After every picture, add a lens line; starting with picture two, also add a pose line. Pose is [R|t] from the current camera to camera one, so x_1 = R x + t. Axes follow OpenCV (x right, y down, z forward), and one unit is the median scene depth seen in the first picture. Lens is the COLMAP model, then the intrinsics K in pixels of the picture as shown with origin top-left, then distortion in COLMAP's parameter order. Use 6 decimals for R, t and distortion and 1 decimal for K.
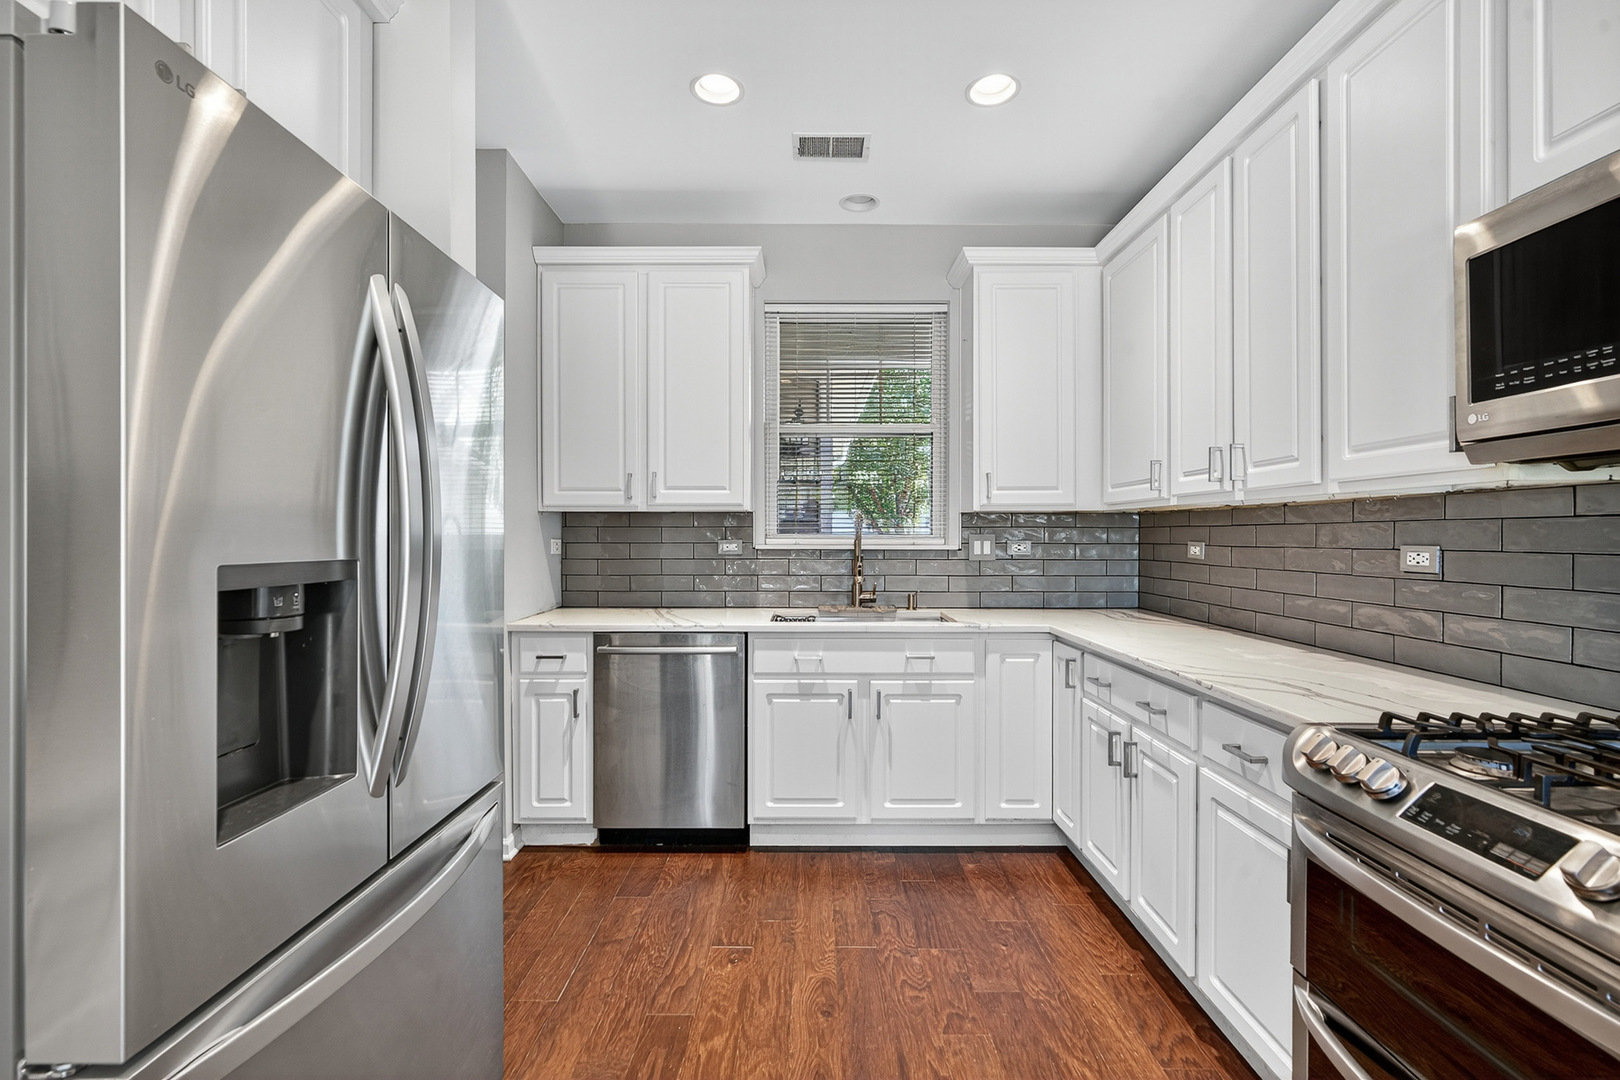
lens RADIAL K [[733.3, 0, 806.8], [0, 733.3, 541.3], [0, 0, 1]] dist [0.001184, -0.000003]
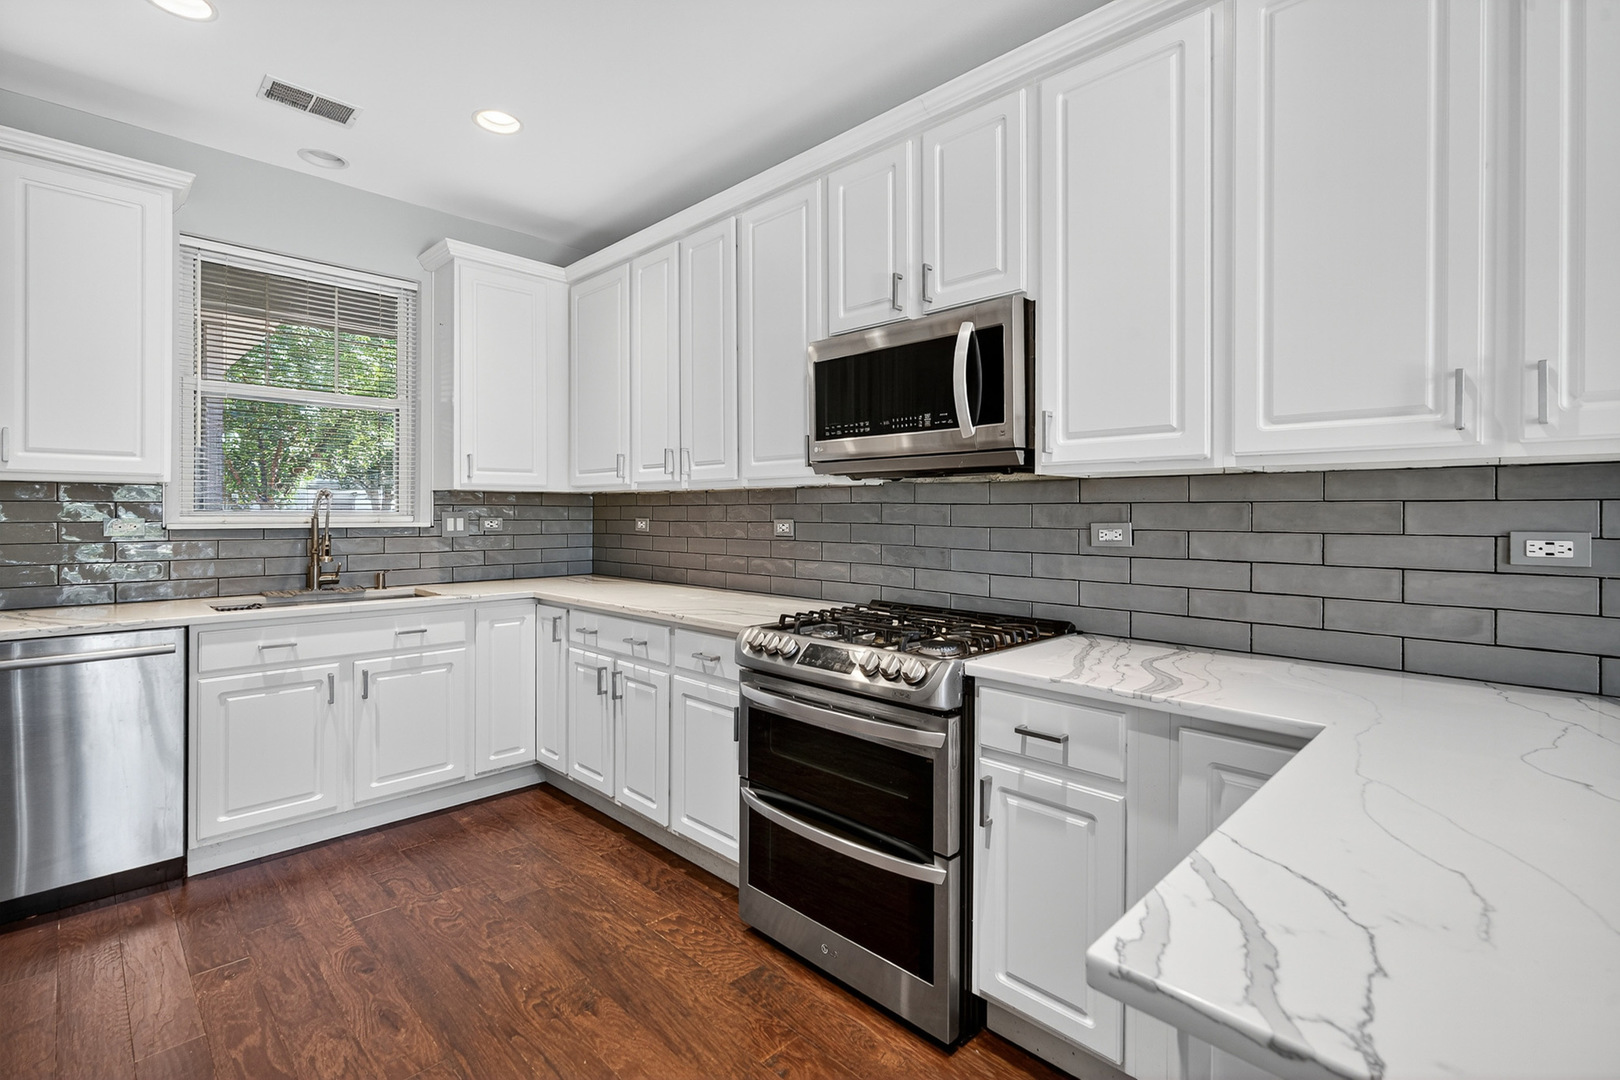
lens RADIAL K [[733.3, 0, 834.8], [0, 733.3, 518.9], [0, 0, 1]] dist [0.001184, -0.000003]
pose [[0.687326, -0.004498, 0.726335, -0.212321], [0.004202, 0.999989, 0.002217, 0.001002], [-0.726337, 0.001528, 0.687337, -0.157476]]
